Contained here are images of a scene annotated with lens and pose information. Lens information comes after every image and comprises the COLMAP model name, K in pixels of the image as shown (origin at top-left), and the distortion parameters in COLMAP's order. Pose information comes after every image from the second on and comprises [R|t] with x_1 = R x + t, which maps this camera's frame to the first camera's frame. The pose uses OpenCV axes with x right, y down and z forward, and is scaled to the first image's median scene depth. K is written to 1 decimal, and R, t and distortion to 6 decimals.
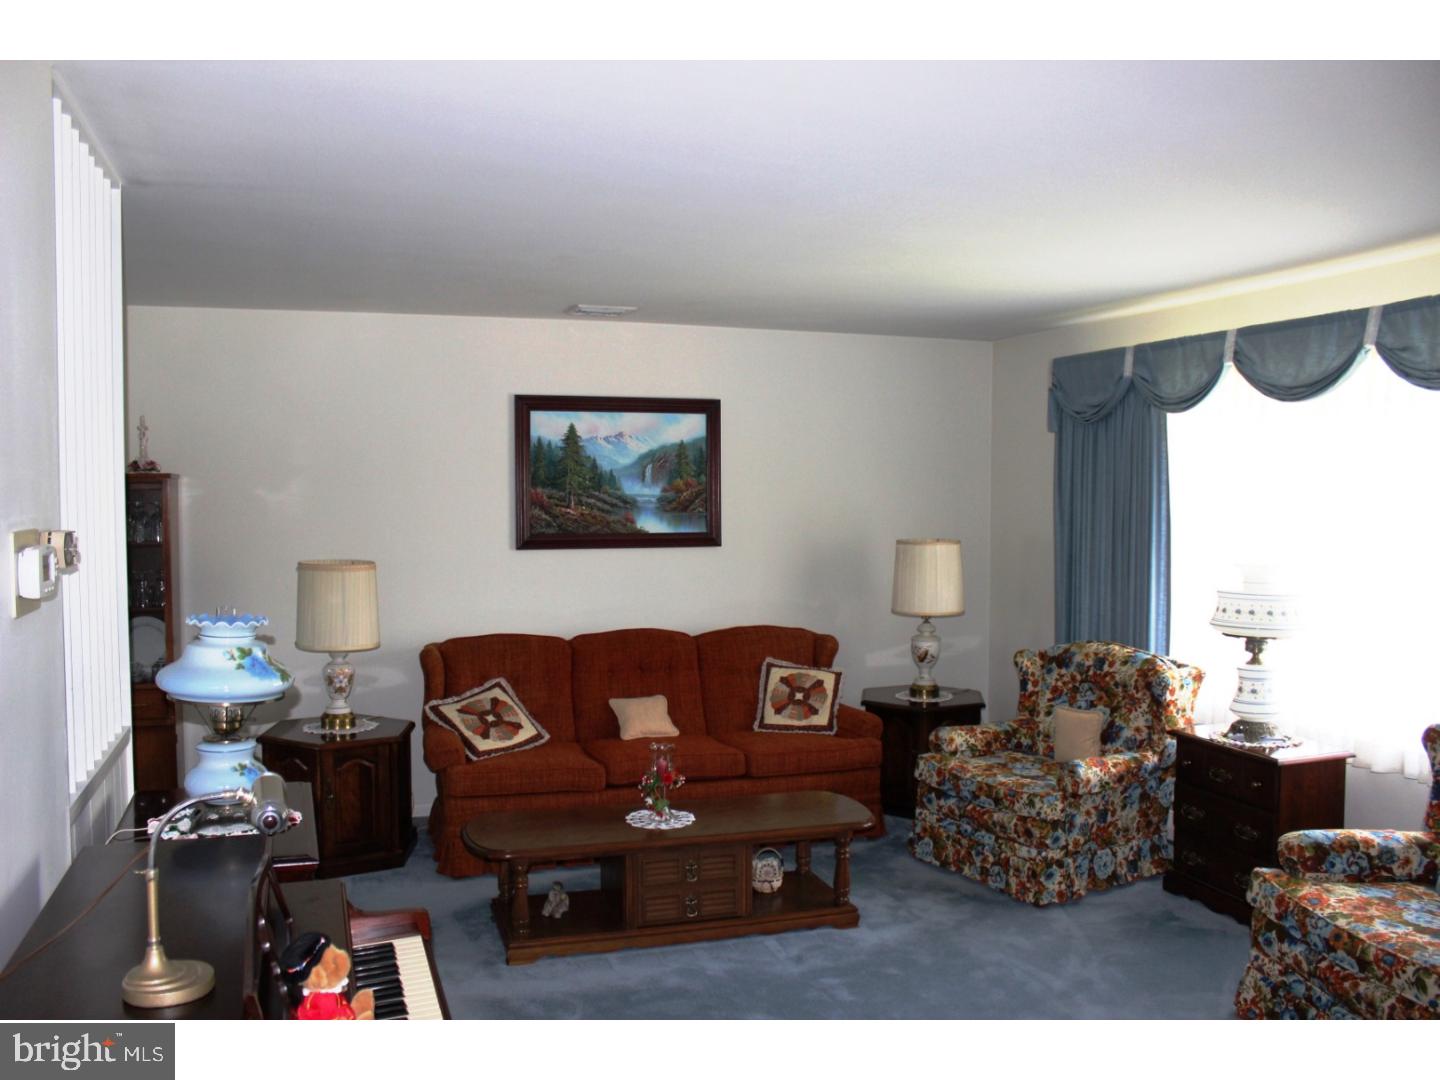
lens RADIAL K [[1197.9, 0, 720.0], [0, 1197.9, 540.0], [0, 0, 1]] dist [-0.166113, 0.153305]
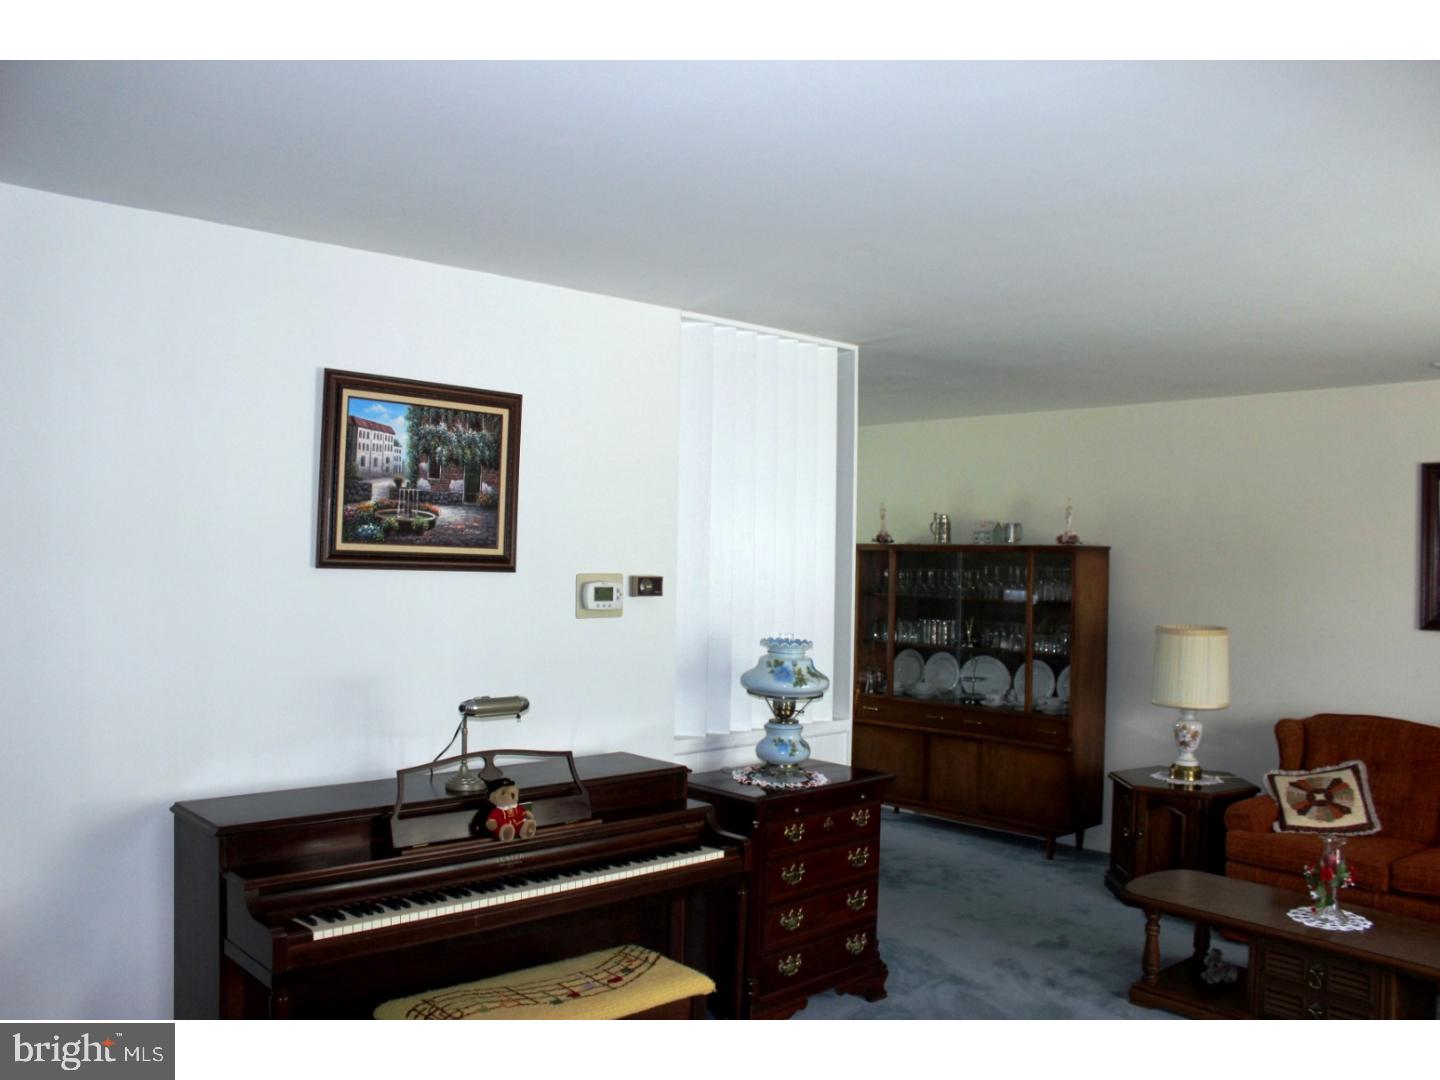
lens RADIAL K [[1197.9, 0, 720.0], [0, 1197.9, 540.0], [0, 0, 1]] dist [-0.166113, 0.153305]
pose [[0.393823, -0.003867, -0.919178, 0.538571], [-0.055244, 0.998084, -0.027868, -0.007884], [0.917525, 0.061754, 0.392854, 0.178170]]
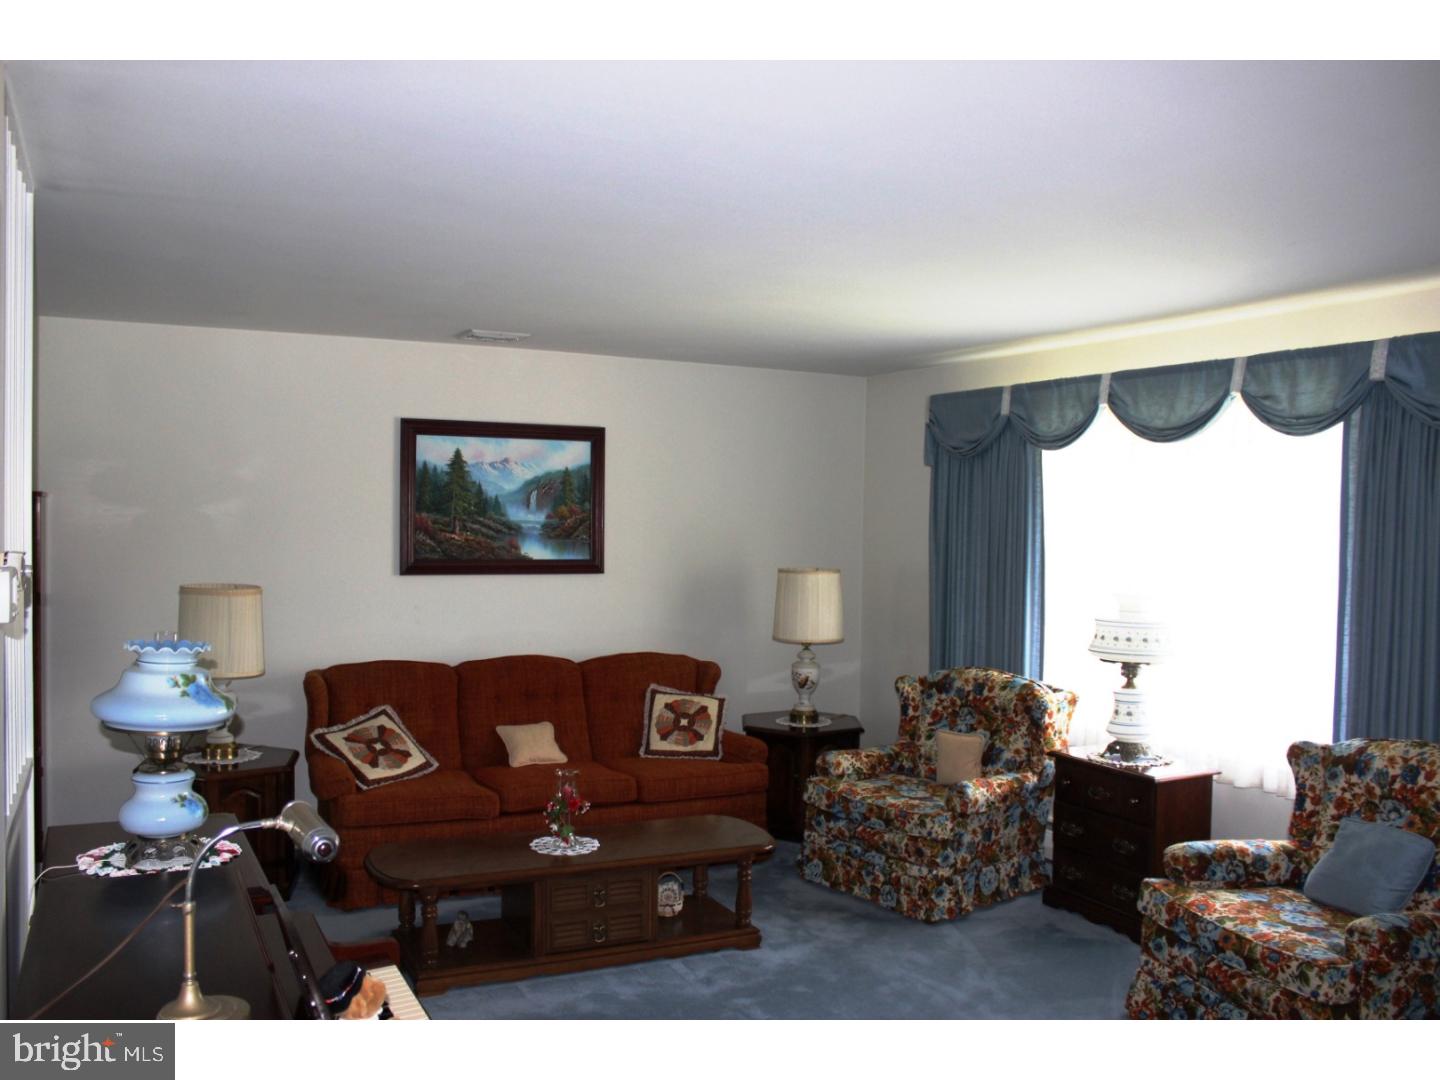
lens RADIAL K [[1197.9, 0, 720.0], [0, 1197.9, 540.0], [0, 0, 1]] dist [-0.166113, 0.153305]
pose [[0.989542, 0.011929, 0.143750, -0.061639], [-0.008647, 0.999688, -0.023431, -0.000224], [-0.143985, 0.021943, 0.989337, -0.010517]]
